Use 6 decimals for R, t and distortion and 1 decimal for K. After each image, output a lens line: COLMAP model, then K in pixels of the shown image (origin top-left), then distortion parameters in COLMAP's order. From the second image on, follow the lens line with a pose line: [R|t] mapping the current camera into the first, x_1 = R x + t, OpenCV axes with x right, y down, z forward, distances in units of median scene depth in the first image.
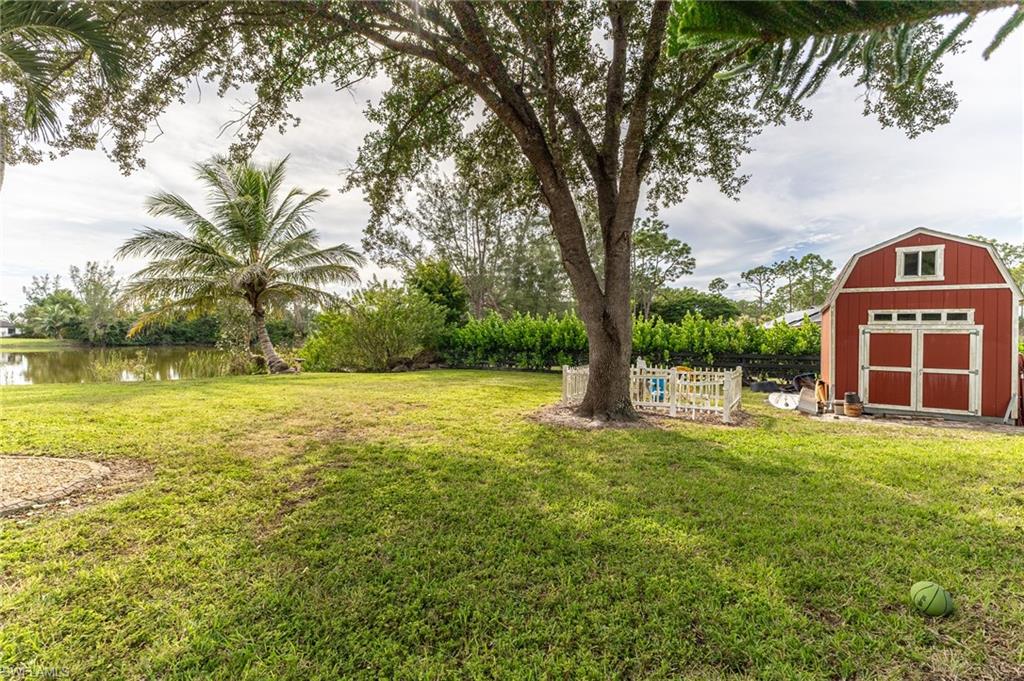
lens RADIAL K [[443.8, 0, 511.5], [0, 443.8, 338.8], [0, 0, 1]] dist [0.012794, -0.002198]
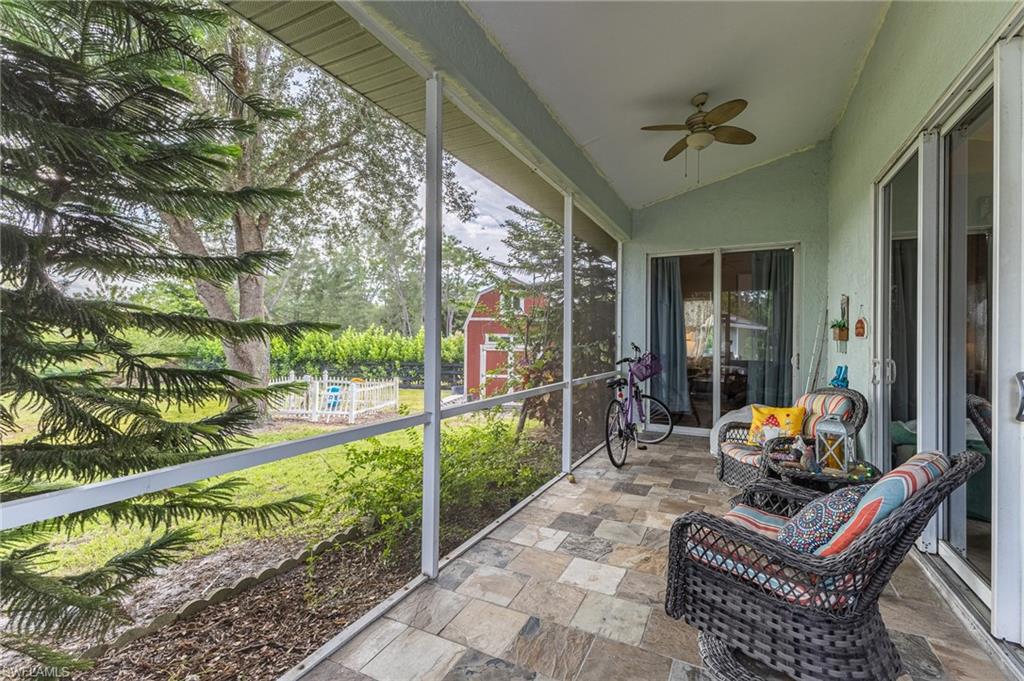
lens RADIAL K [[443.8, 0, 514.6], [0, 443.8, 341.6], [0, 0, 1]] dist [0.012794, -0.002198]
pose [[0.931947, -0.002523, 0.362585, 0.160390], [0.002912, 0.999996, -0.000526, -0.016457], [-0.362582, 0.001546, 0.931951, -0.136365]]
